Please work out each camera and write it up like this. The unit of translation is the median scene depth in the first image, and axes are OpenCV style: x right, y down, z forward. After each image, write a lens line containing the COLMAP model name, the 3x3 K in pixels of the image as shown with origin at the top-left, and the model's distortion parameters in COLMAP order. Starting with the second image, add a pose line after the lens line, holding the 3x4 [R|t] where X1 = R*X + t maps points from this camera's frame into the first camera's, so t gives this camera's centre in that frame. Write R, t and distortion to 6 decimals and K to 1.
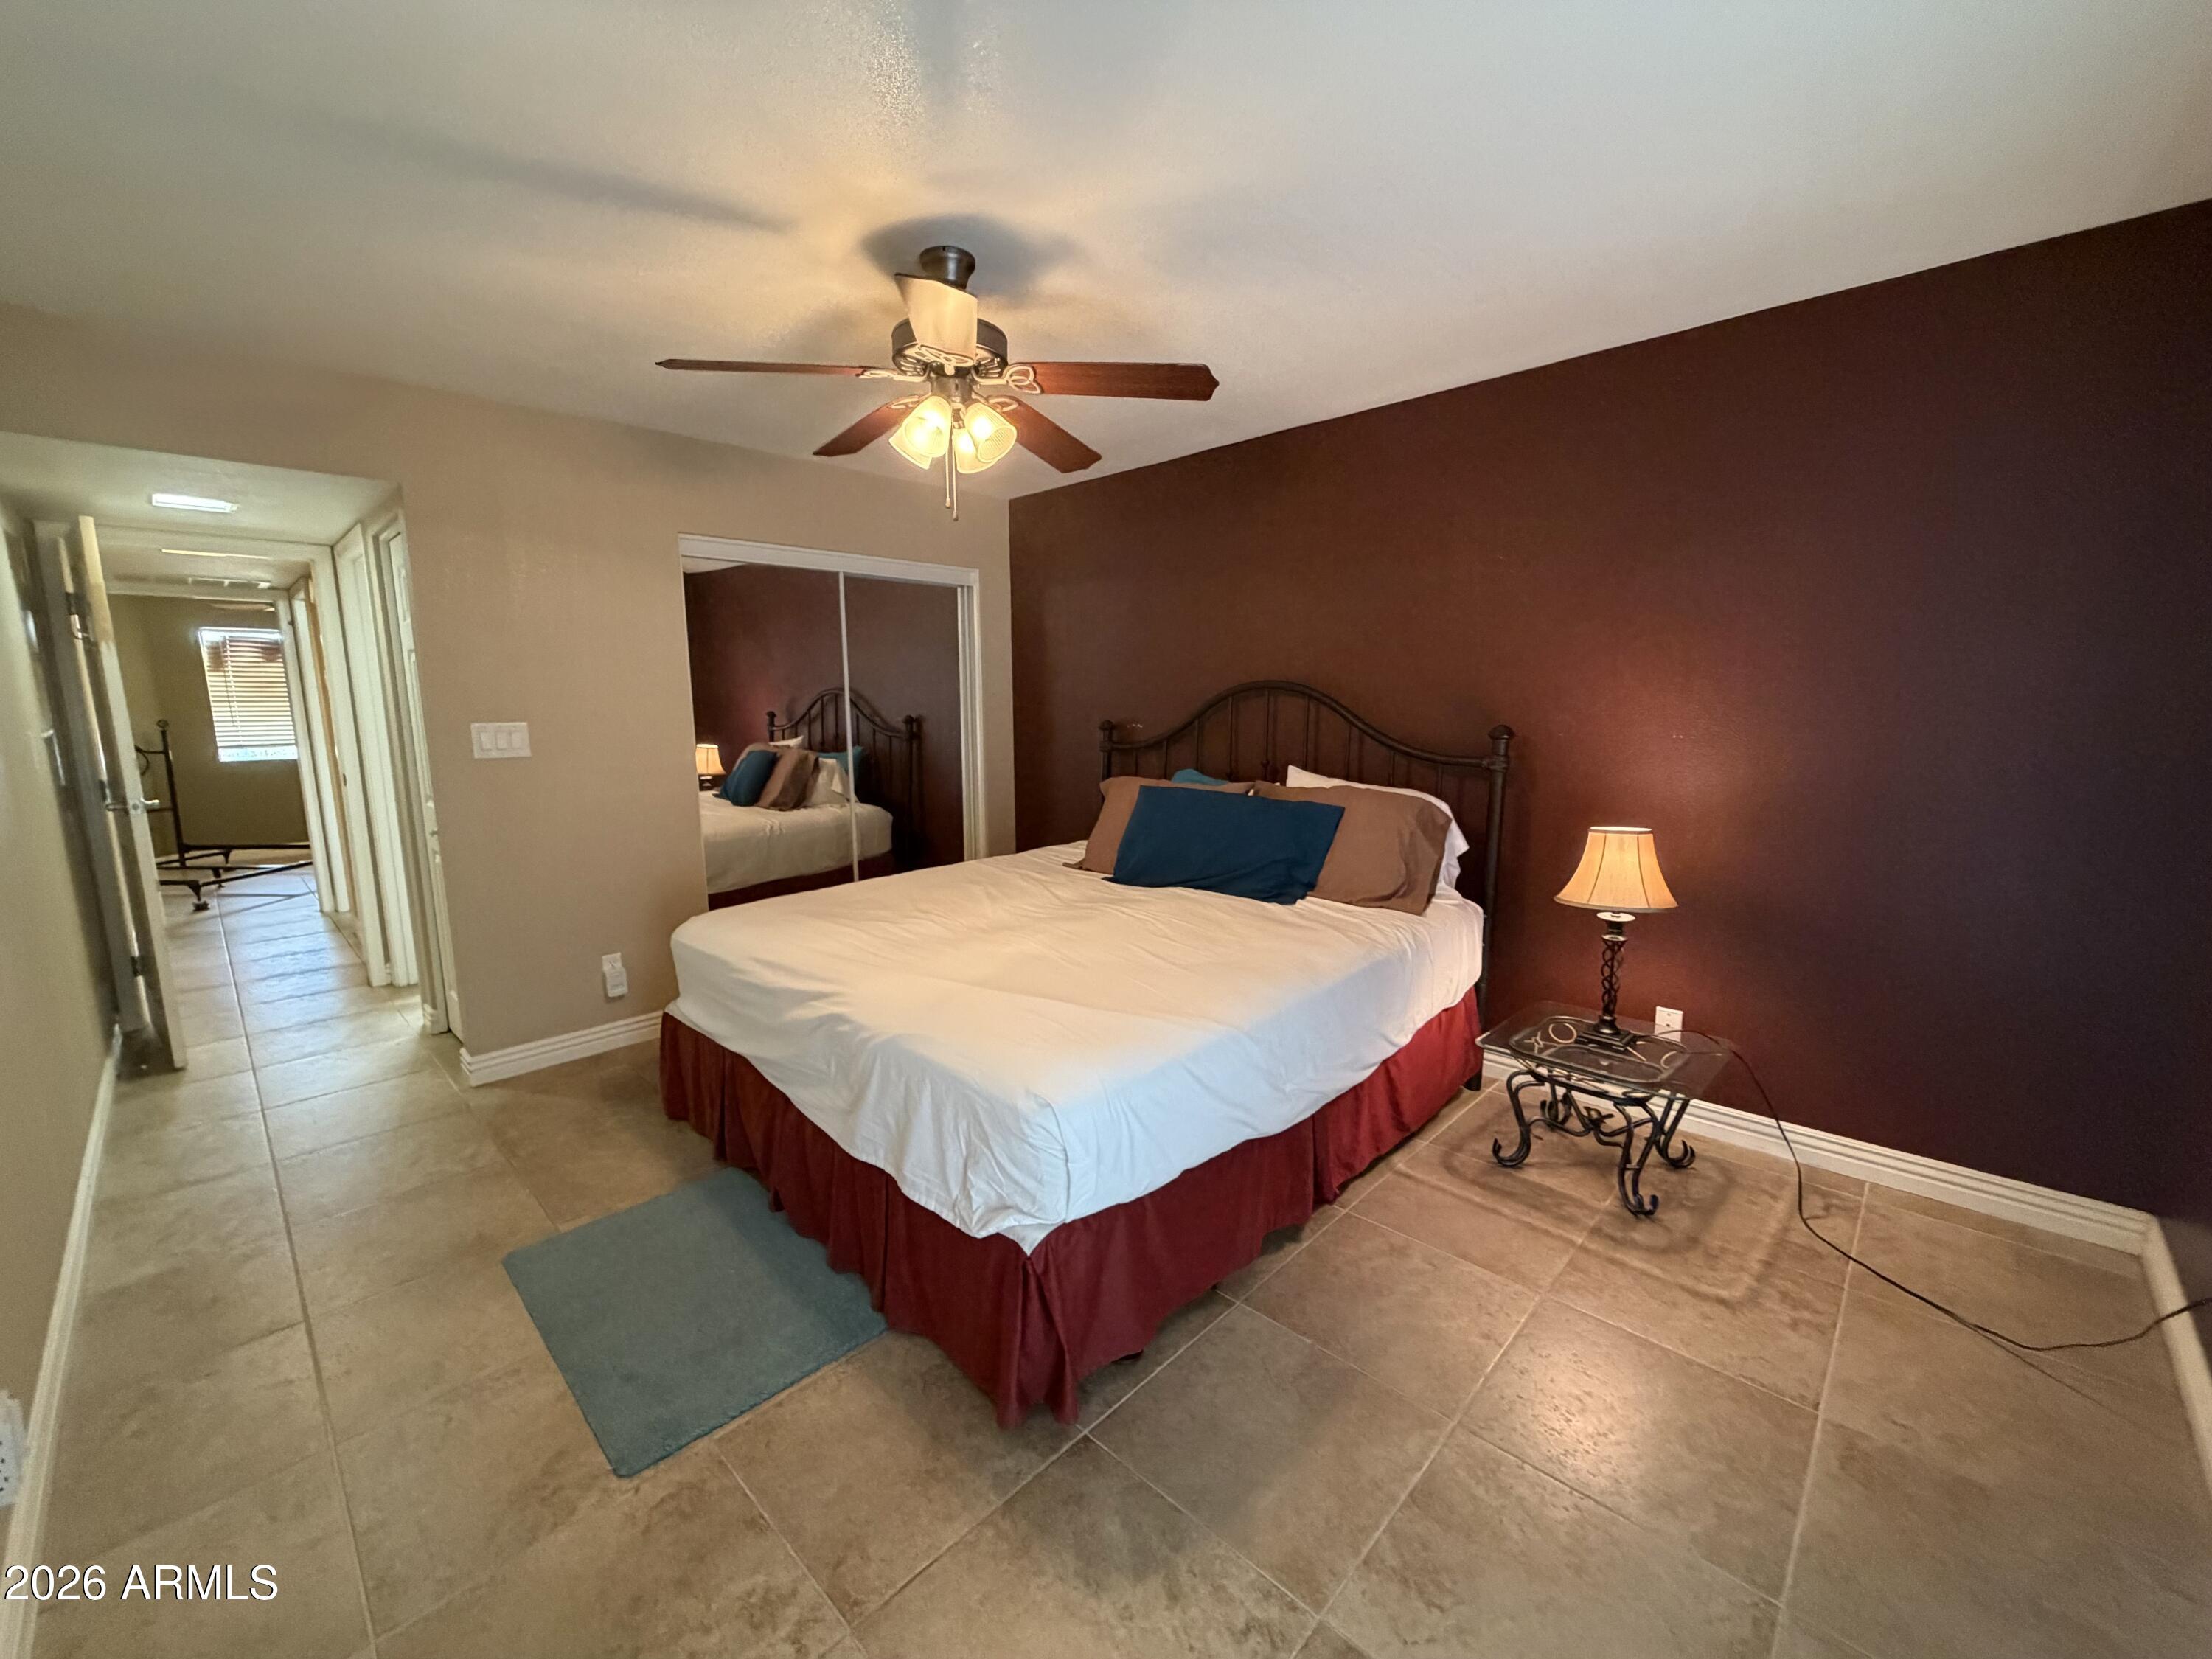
lens RADIAL K [[890.5, 0, 1106.0], [0, 890.5, 829.5], [0, 0, 1]] dist [-0.000423, 0.000316]
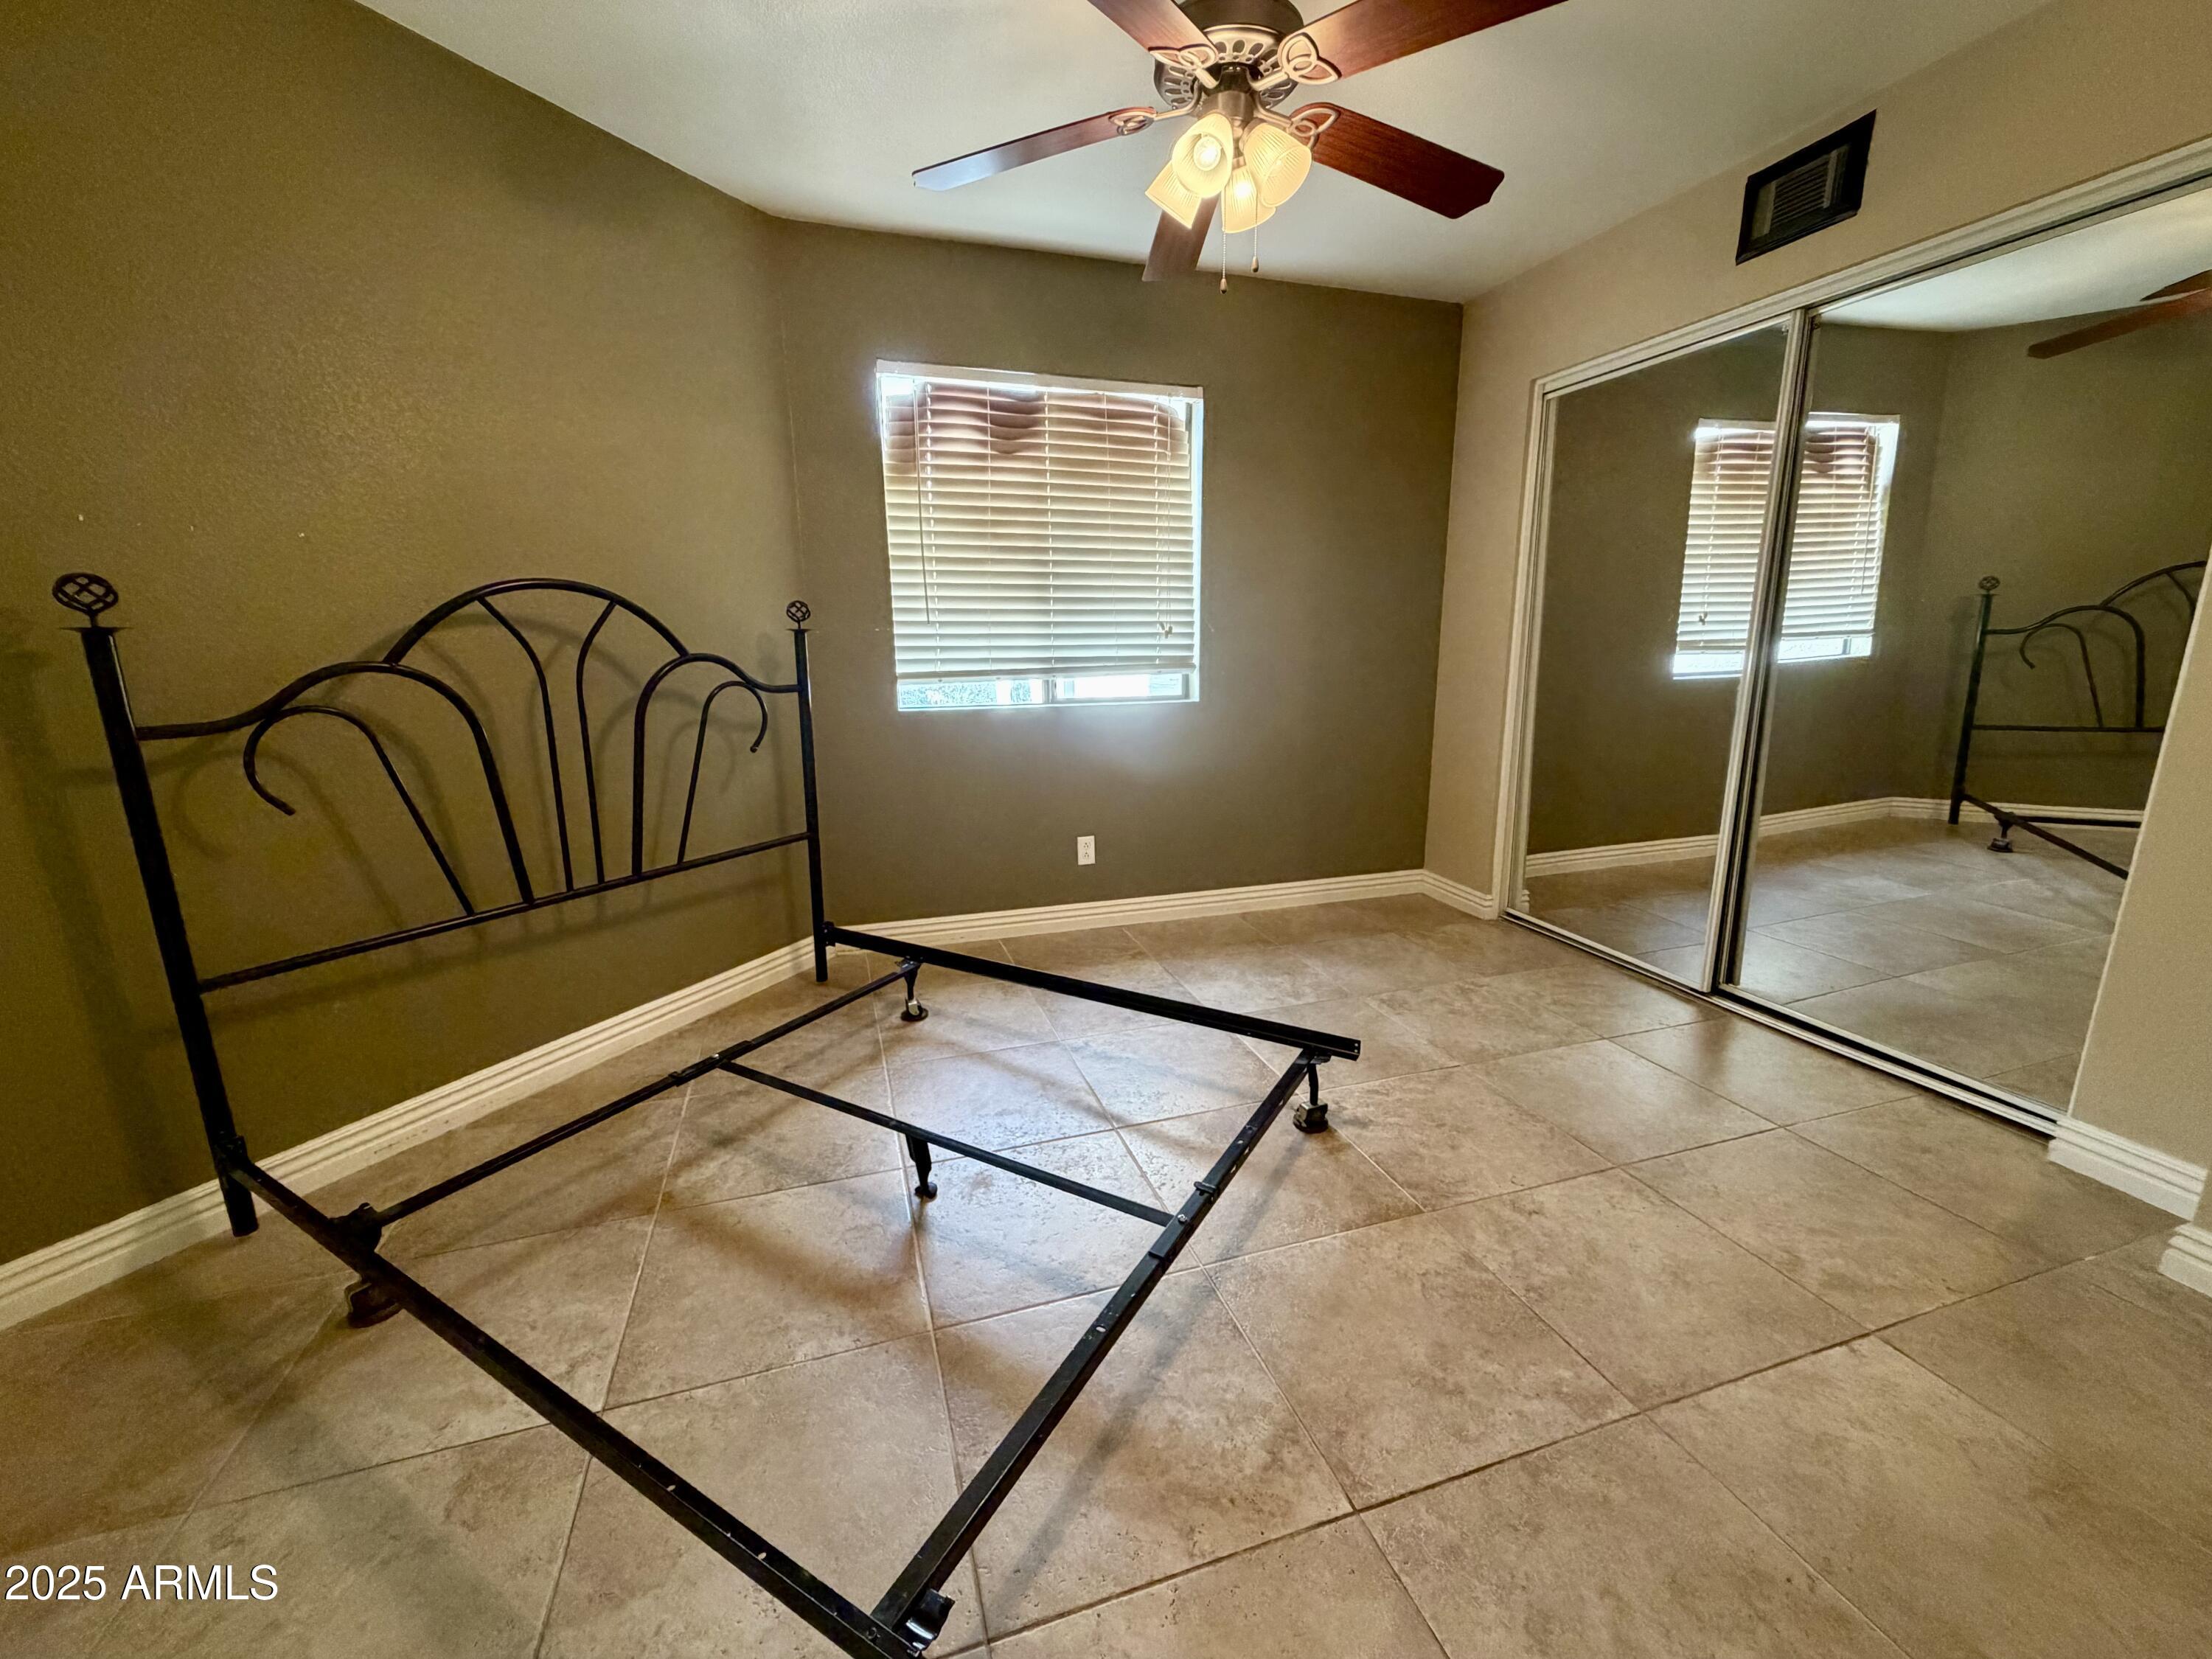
lens RADIAL K [[877.8, 0, 1106.0], [0, 877.8, 829.5], [0, 0, 1]] dist [0.001136, 0.000183]
pose [[0.881624, 0.109114, -0.459165, -0.728698], [-0.070964, 0.992494, 0.099596, -0.069943], [0.466586, -0.055222, 0.882750, 0.694199]]
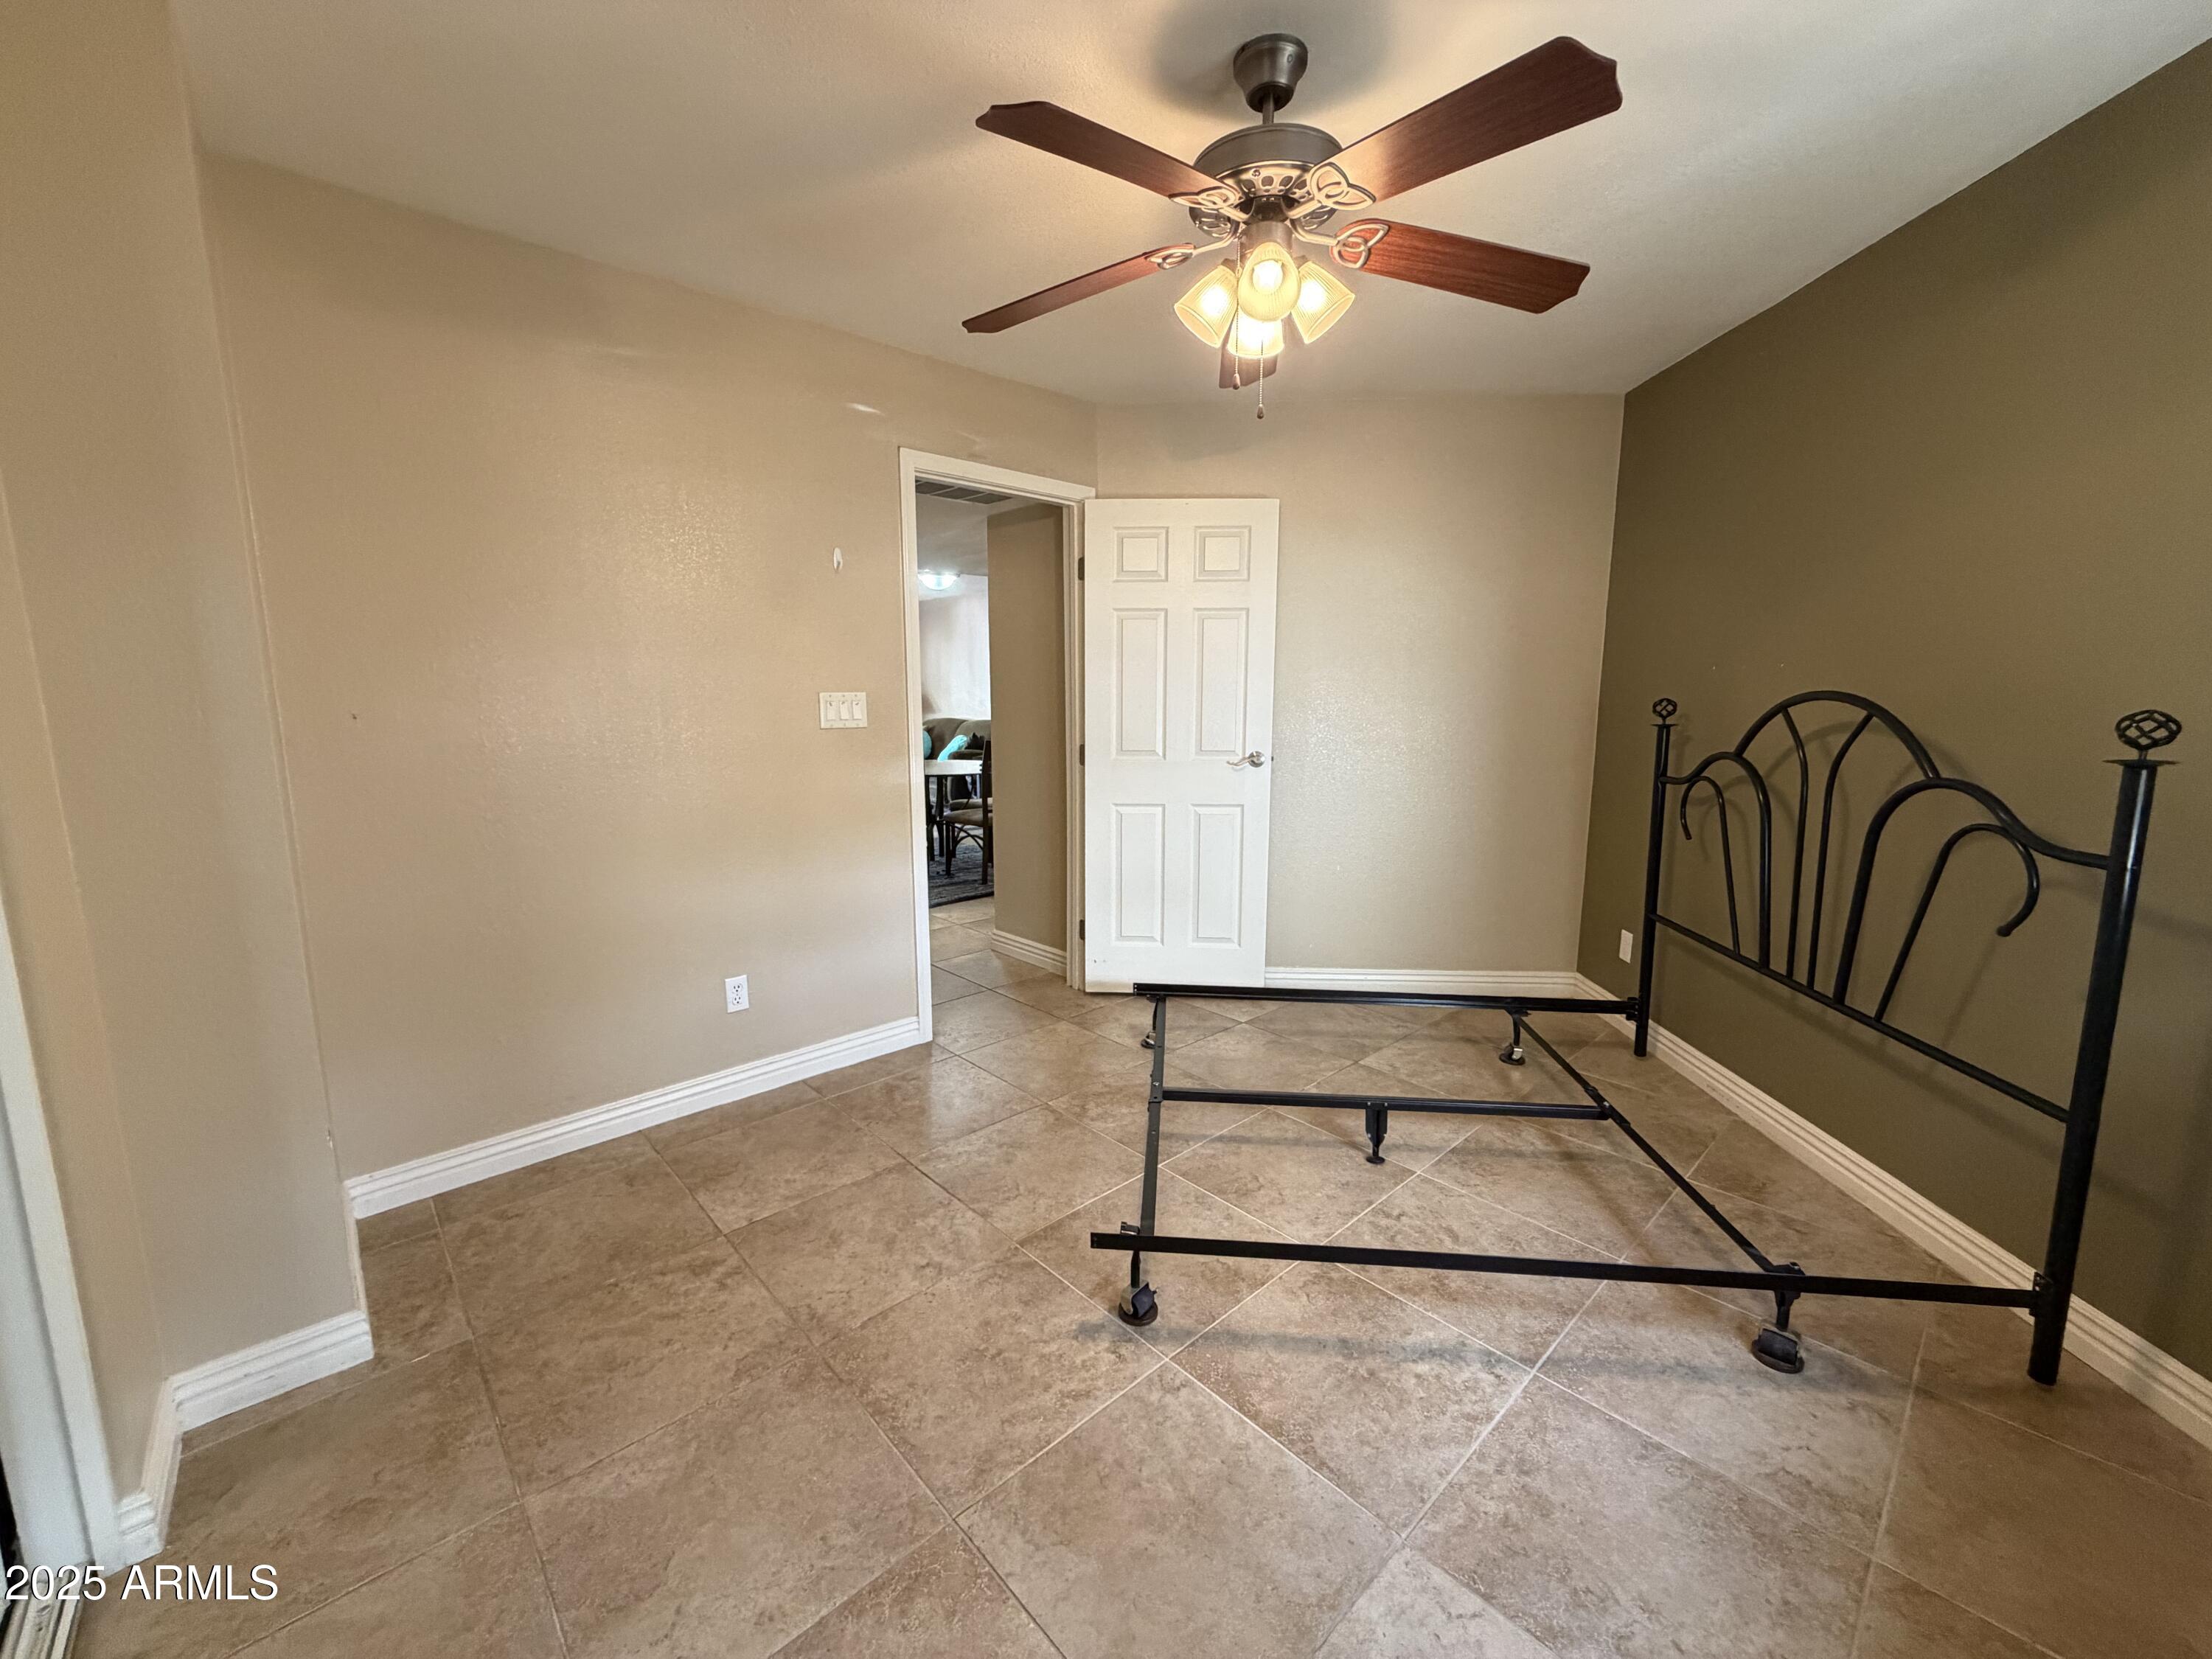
lens RADIAL K [[890.5, 0, 1106.0], [0, 890.5, 829.5], [0, 0, 1]] dist [-0.000423, 0.000316]
pose [[-0.998100, 0.008877, 0.060972, -0.794431], [0.026470, 0.955373, 0.294215, -0.153810], [-0.055639, 0.295270, -0.953792, 1.148928]]
